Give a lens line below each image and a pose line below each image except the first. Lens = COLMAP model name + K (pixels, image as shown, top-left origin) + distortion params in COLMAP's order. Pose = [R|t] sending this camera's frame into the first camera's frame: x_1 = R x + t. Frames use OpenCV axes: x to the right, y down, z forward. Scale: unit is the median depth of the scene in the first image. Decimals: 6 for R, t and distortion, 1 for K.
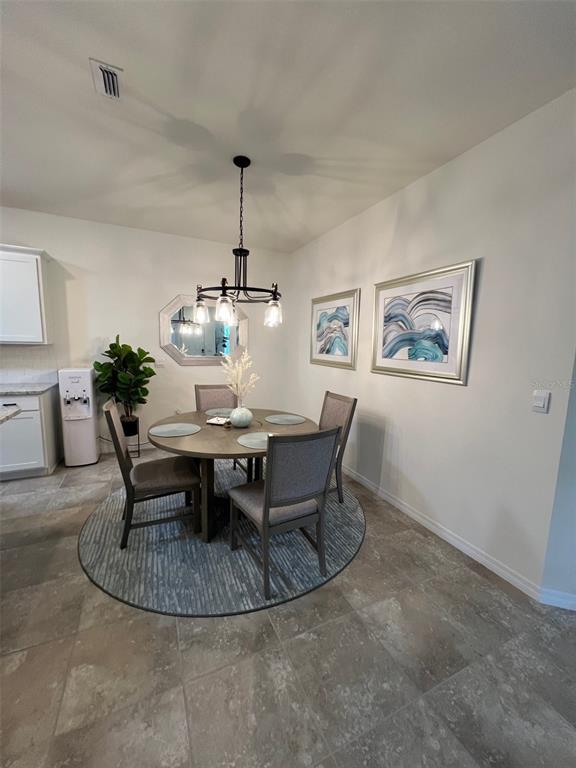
lens RADIAL K [[306.7, 0, 289.4], [0, 306.7, 384.2], [0, 0, 1]] dist [0.000219, 0.000255]
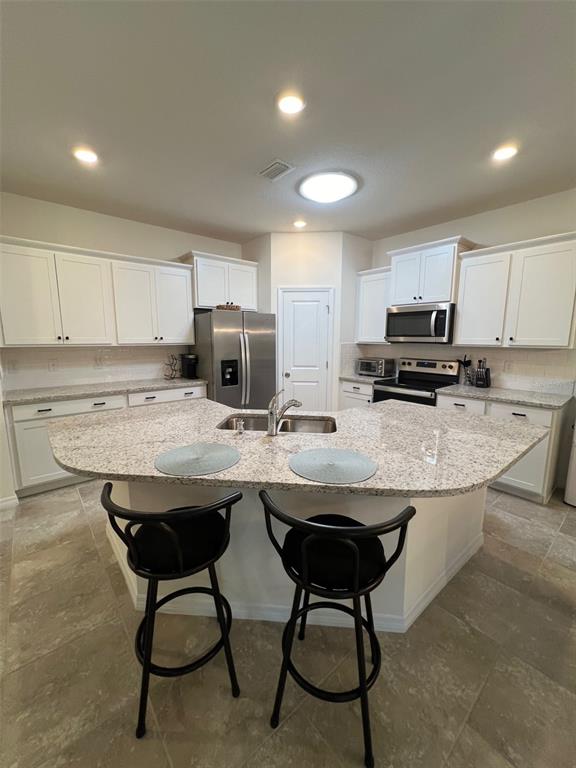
lens RADIAL K [[306.7, 0, 289.2], [0, 306.7, 383.7], [0, 0, 1]] dist [0.000219, 0.000255]
pose [[0.266875, 0.120888, -0.956119, -0.282775], [-0.125482, 0.988015, 0.089896, -0.024827], [0.955527, 0.095984, 0.278846, 0.099009]]
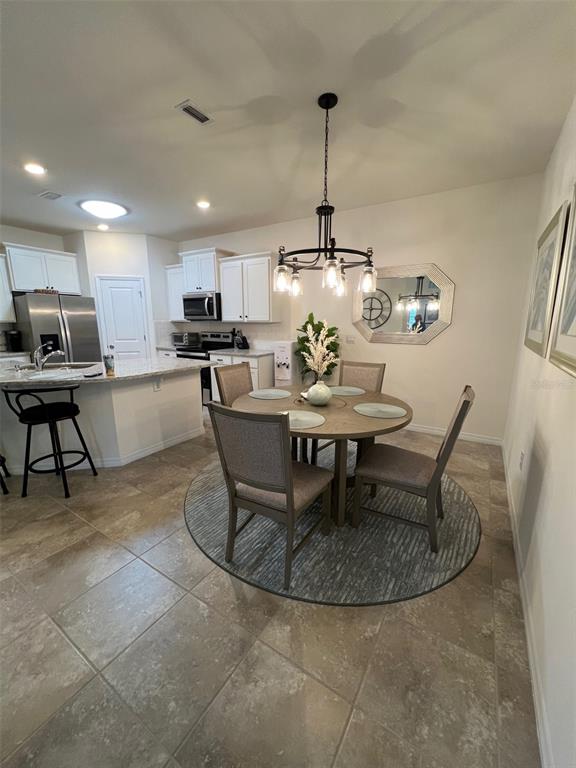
lens RADIAL K [[306.7, 0, 288.0], [0, 306.7, 384.0], [0, 0, 1]] dist [0.000219, 0.000255]
pose [[0.541220, 0.145363, -0.828221, 0.591926], [-0.099221, 0.989104, 0.108762, -0.016972], [0.835007, 0.023313, 0.549746, 0.430385]]
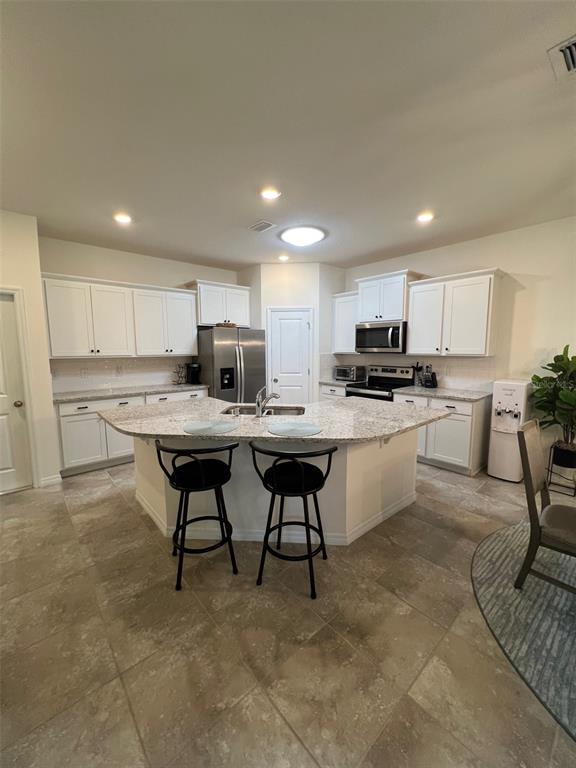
lens RADIAL K [[306.7, 0, 288.5], [0, 306.7, 383.8], [0, 0, 1]] dist [0.000219, 0.000255]
pose [[0.281582, 0.086210, -0.955656, 0.058994], [-0.117181, 0.991591, 0.054925, -0.017446], [0.952355, 0.096519, 0.289317, 0.054348]]
